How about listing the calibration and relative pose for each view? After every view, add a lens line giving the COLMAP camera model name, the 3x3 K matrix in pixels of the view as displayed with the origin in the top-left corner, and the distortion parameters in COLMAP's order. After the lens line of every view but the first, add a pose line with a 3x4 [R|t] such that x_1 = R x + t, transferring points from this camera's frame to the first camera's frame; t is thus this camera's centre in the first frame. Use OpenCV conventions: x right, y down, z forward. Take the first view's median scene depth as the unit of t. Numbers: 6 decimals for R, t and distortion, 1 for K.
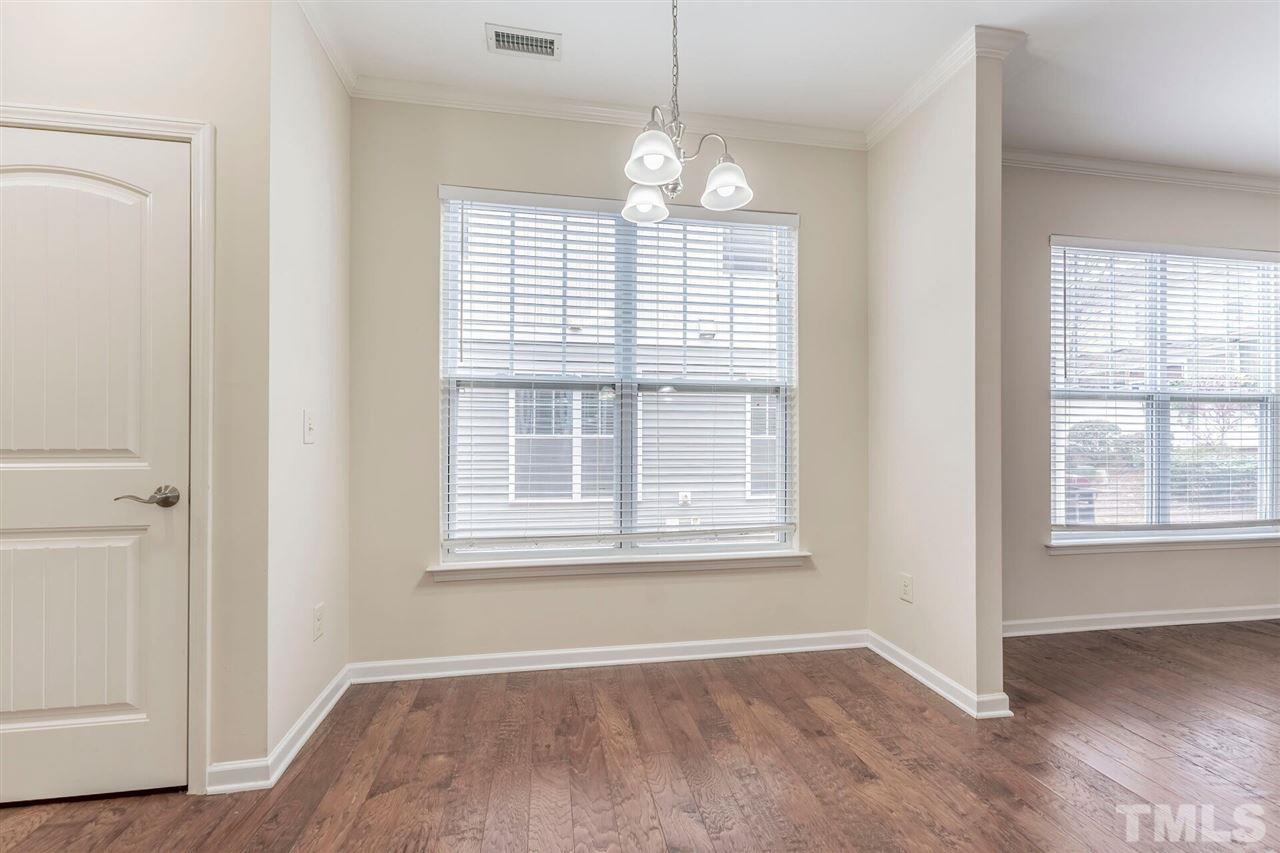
lens RADIAL K [[517.1, 0, 638.8], [0, 517.1, 435.6], [0, 0, 1]] dist [-0.004229, 0.000886]
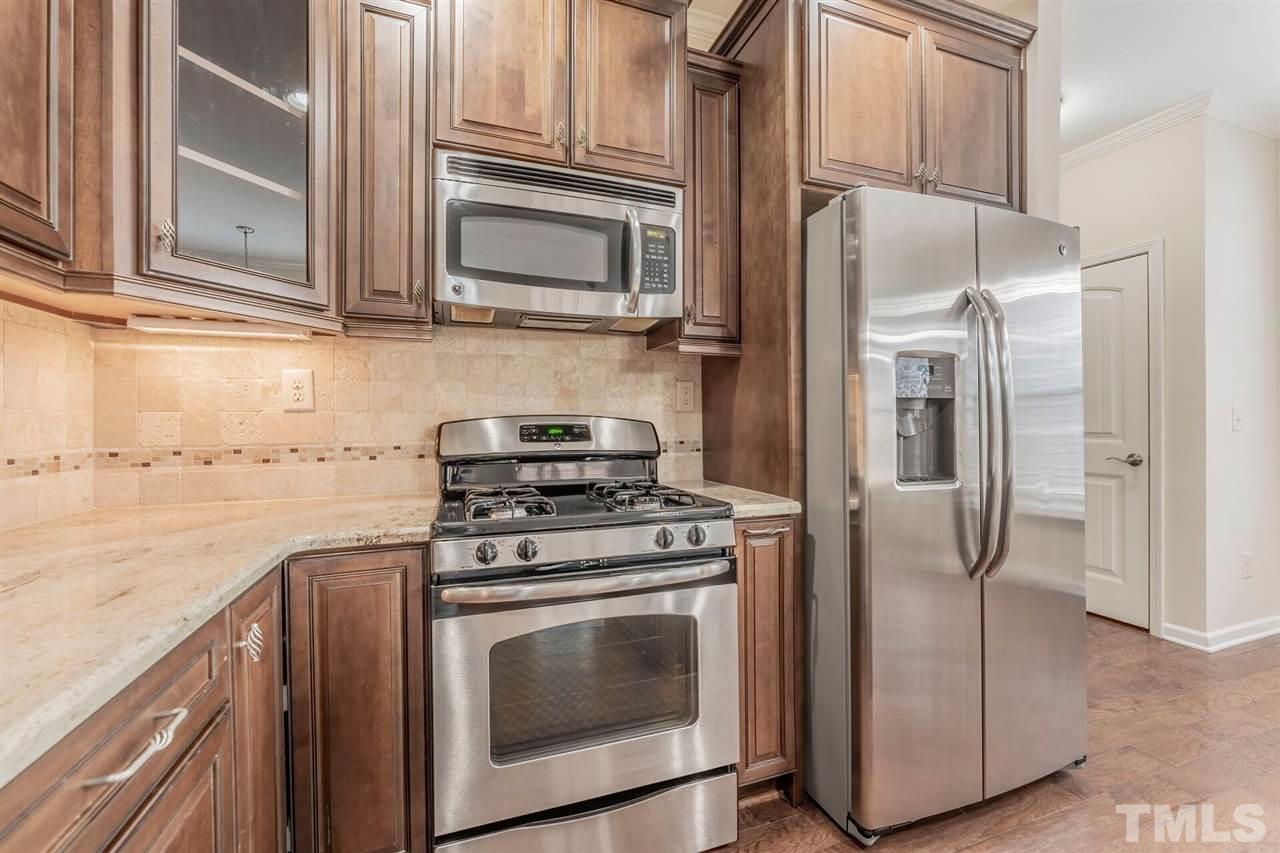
lens RADIAL K [[517.1, 0, 639.8], [0, 517.1, 423.4], [0, 0, 1]] dist [-0.004229, 0.000886]
pose [[0.178750, -0.004246, -0.983885, 0.335605], [0.002864, 0.999989, -0.003795, -0.002863], [0.983890, -0.002140, 0.178760, -0.639655]]
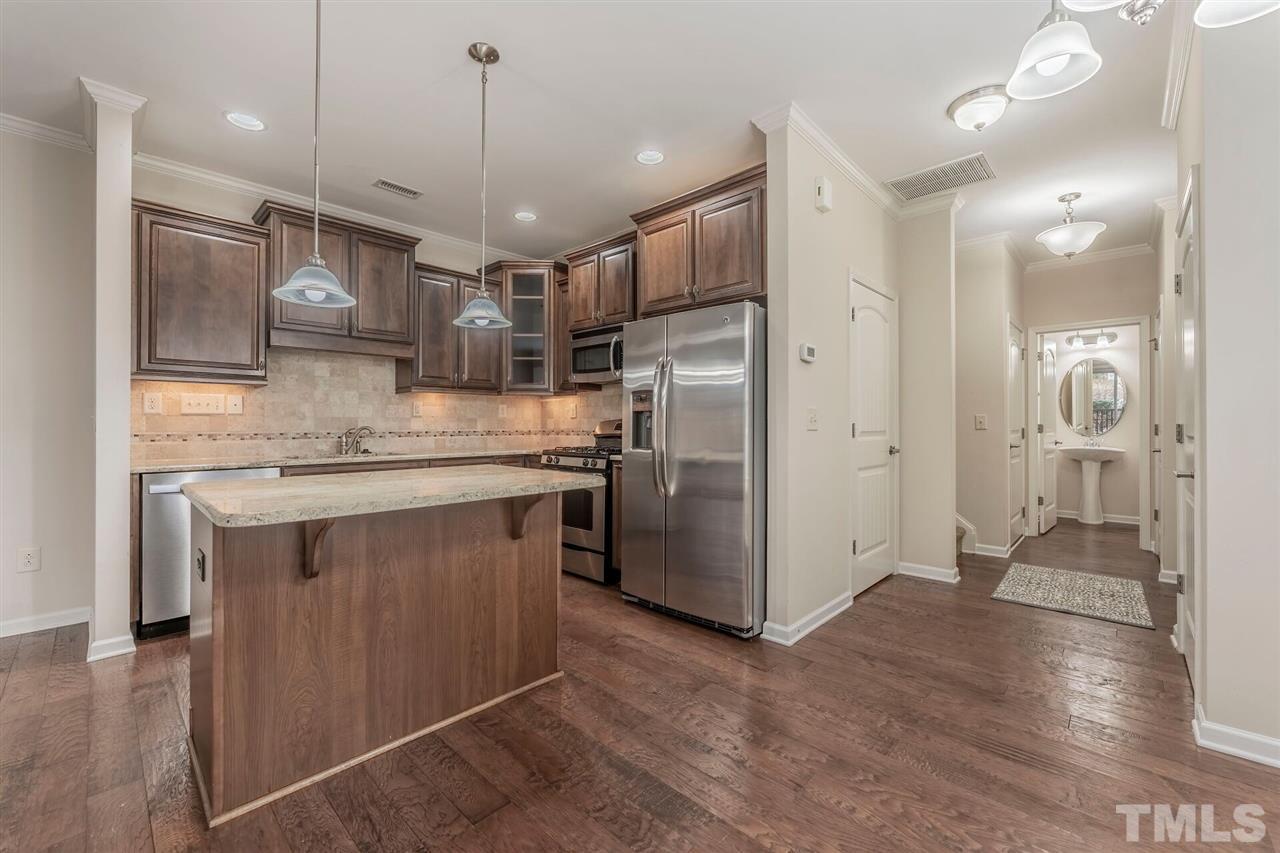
lens RADIAL K [[517.1, 0, 638.4], [0, 517.1, 420.0], [0, 0, 1]] dist [-0.004229, 0.000886]
pose [[-0.797167, -0.007708, -0.603710, 0.609780], [-0.003375, 0.999960, -0.008311, -0.000200], [0.603750, -0.004588, -0.797161, 0.784017]]
